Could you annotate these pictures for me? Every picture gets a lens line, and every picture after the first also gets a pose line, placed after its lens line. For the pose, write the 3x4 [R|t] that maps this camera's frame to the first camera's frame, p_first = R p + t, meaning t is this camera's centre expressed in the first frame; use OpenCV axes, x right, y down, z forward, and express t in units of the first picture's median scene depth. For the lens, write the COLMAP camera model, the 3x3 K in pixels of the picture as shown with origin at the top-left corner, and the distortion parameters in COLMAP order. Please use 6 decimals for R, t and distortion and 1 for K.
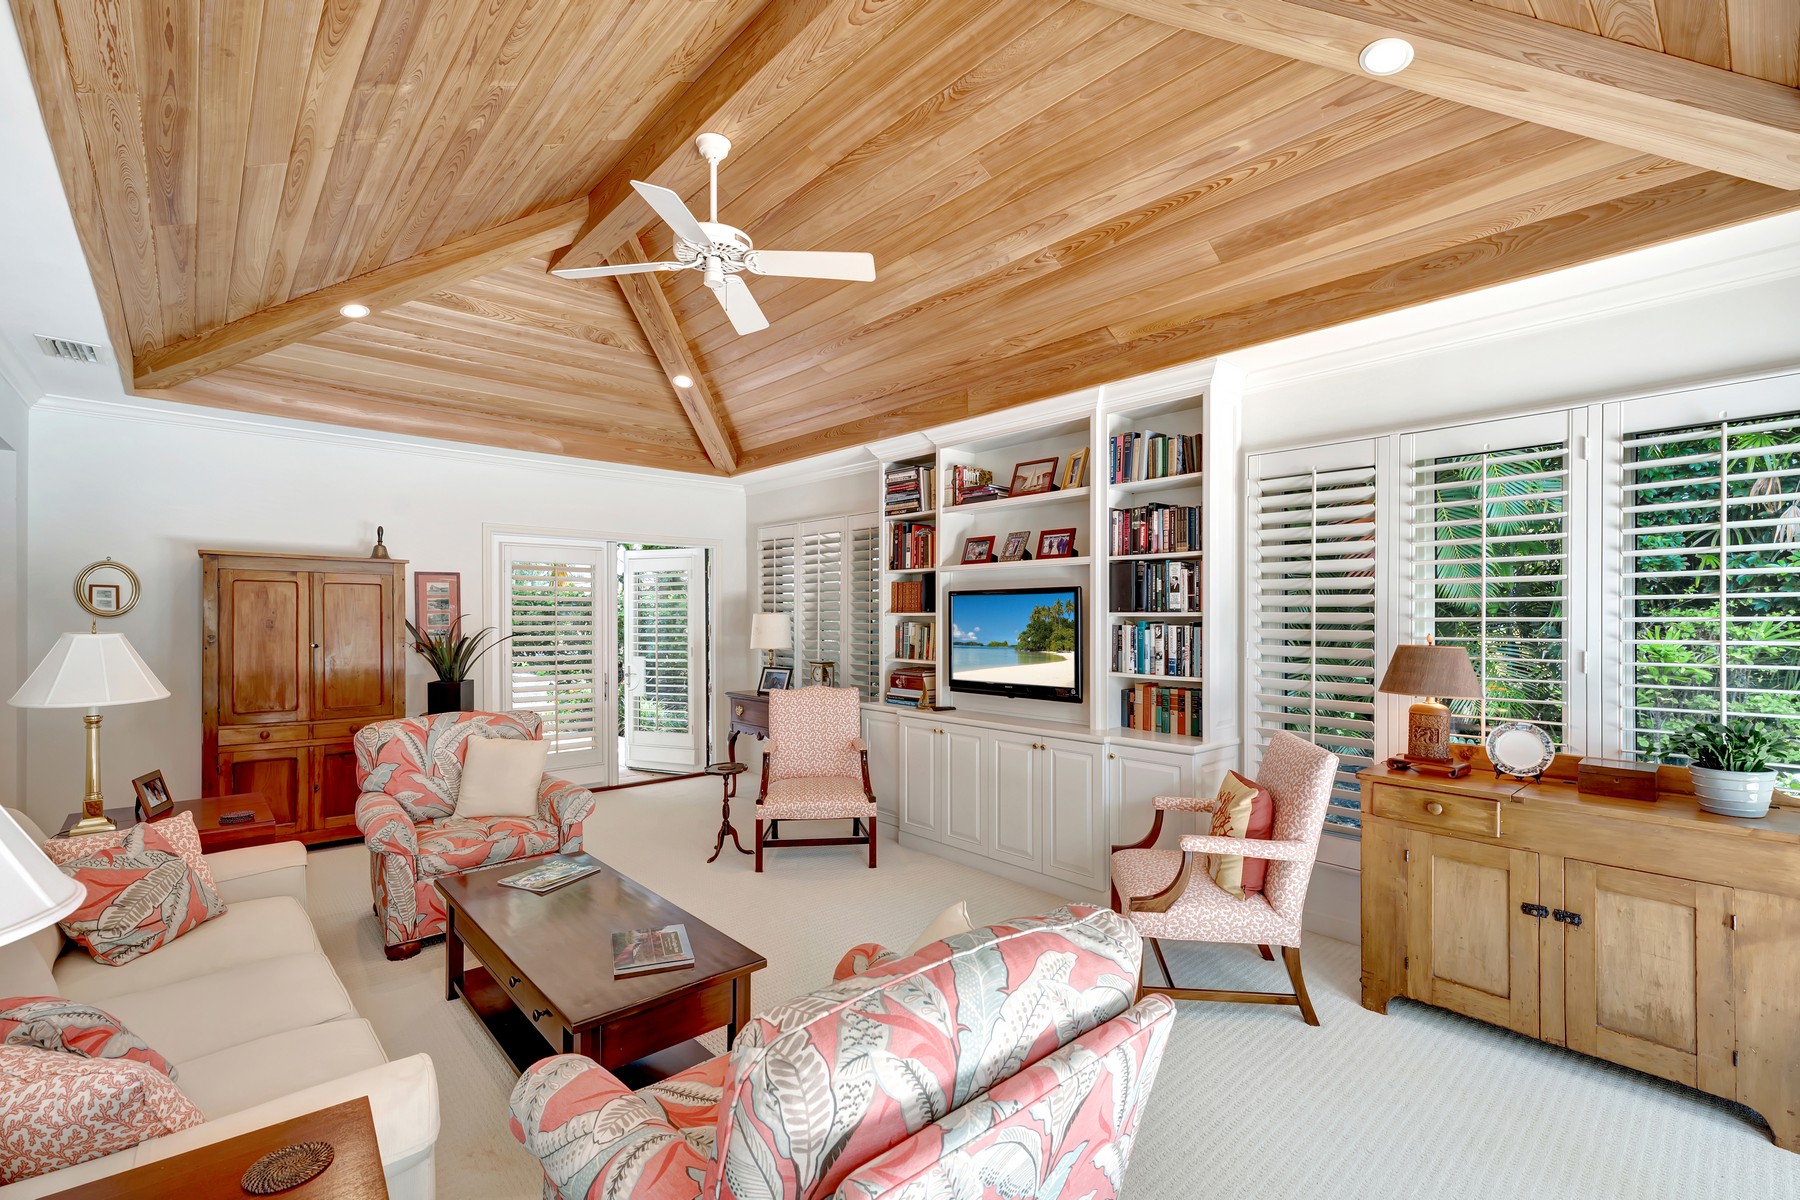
lens RADIAL K [[791.3, 0, 875.0], [0, 791.3, 617.7], [0, 0, 1]] dist [0.001801, 0.000985]
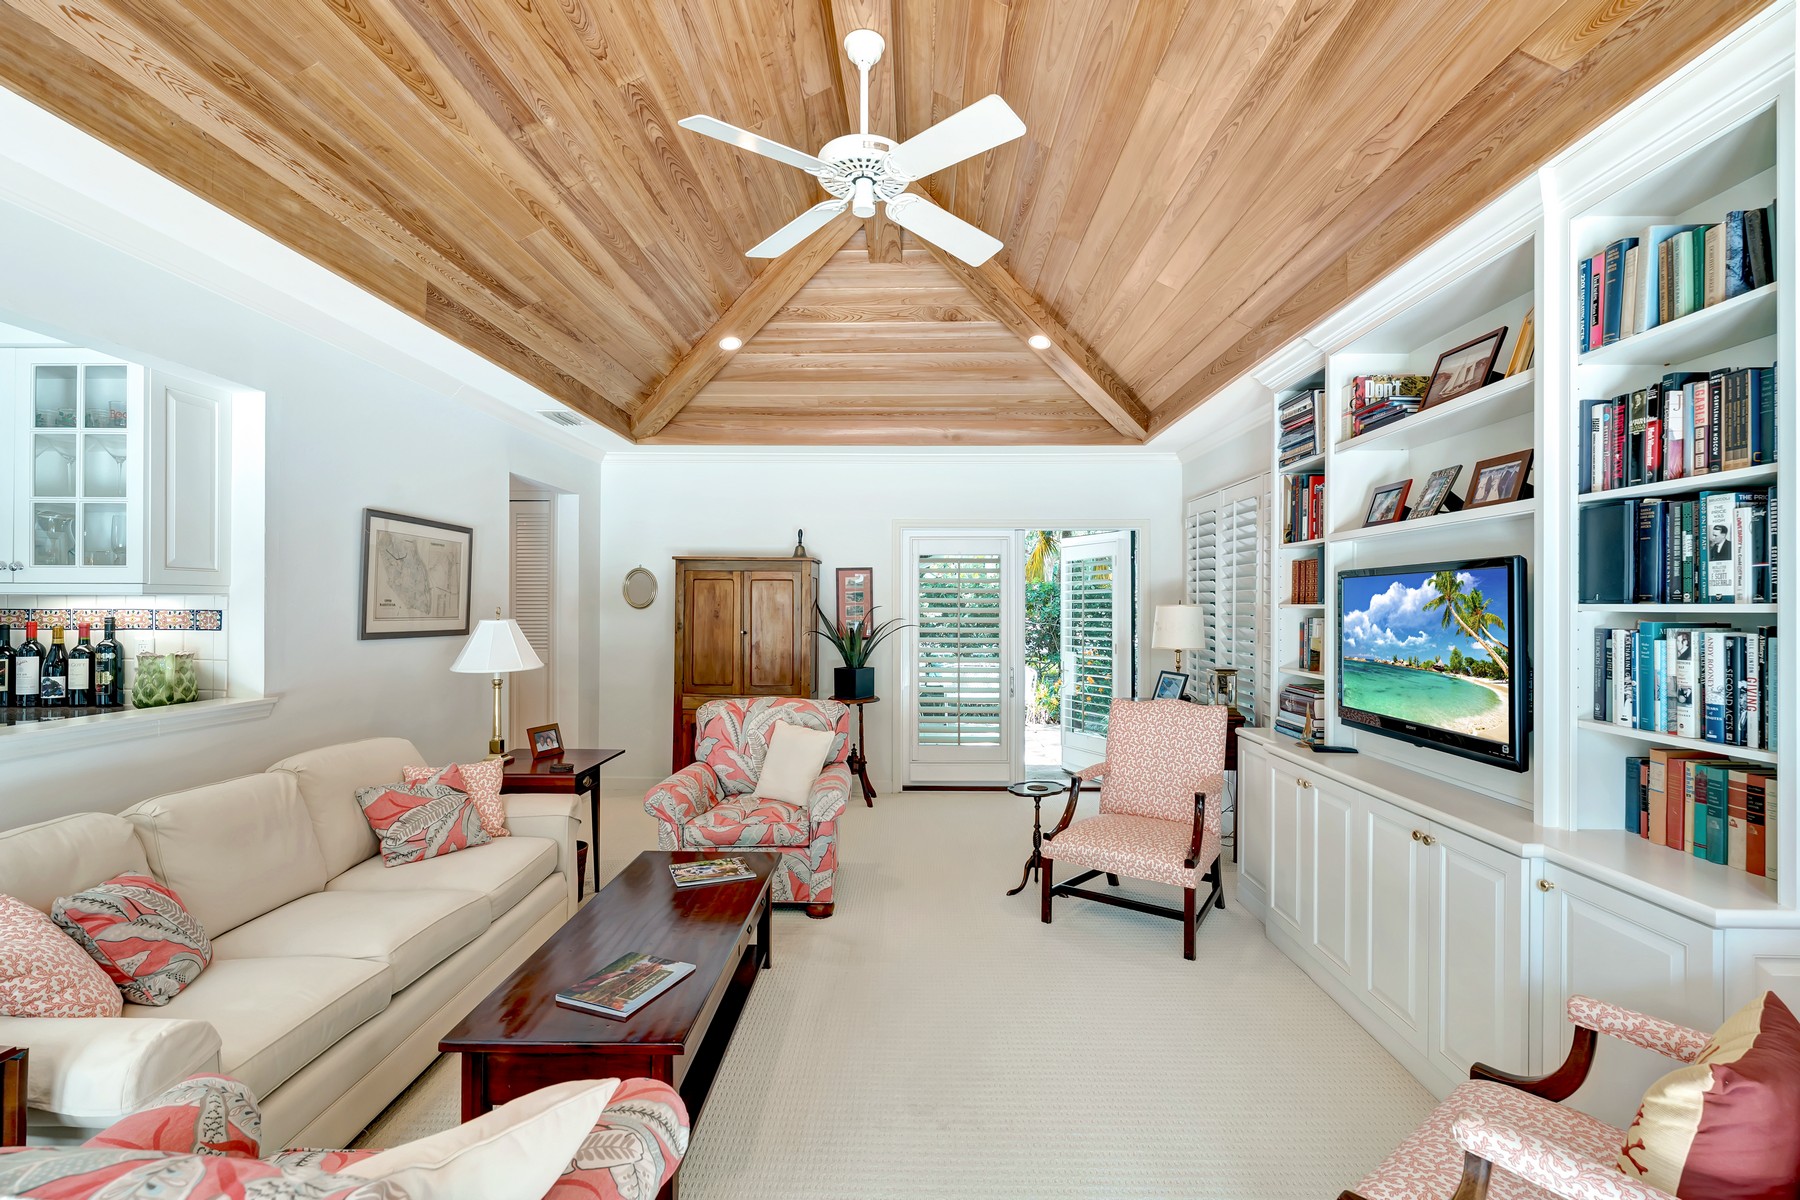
lens RADIAL K [[791.3, 0, 898.3], [0, 791.3, 609.2], [0, 0, 1]] dist [0.001801, 0.000985]
pose [[0.738174, 0.004426, -0.674596, 0.322505], [-0.004431, 0.999989, 0.001712, -0.002219], [0.674596, 0.001726, 0.738185, 0.327160]]
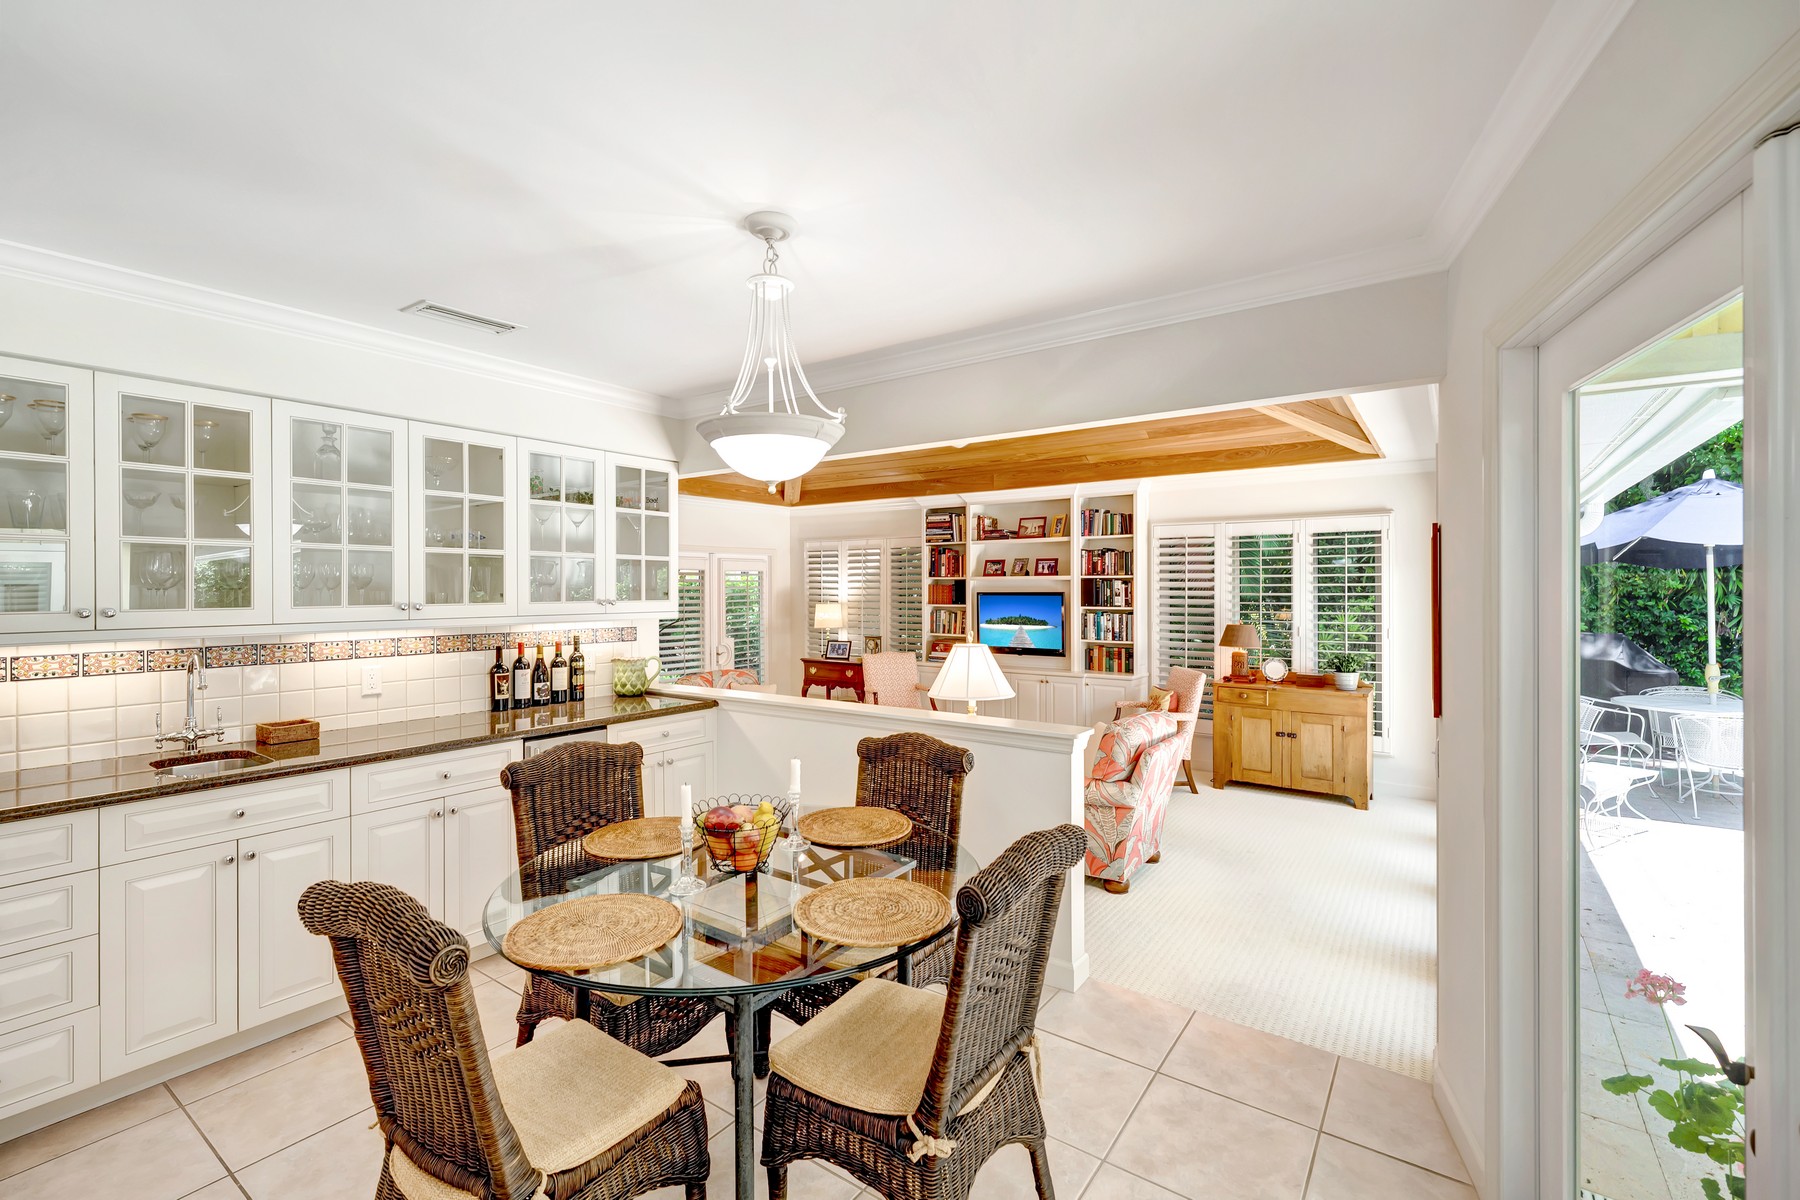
lens RADIAL K [[791.3, 0, 889.4], [0, 791.3, 591.8], [0, 0, 1]] dist [0.001801, 0.000985]
pose [[0.973299, -0.003080, 0.229522, -0.558687], [0.002557, 0.999993, 0.002578, -0.047557], [-0.229528, -0.001923, 0.973300, -0.681527]]
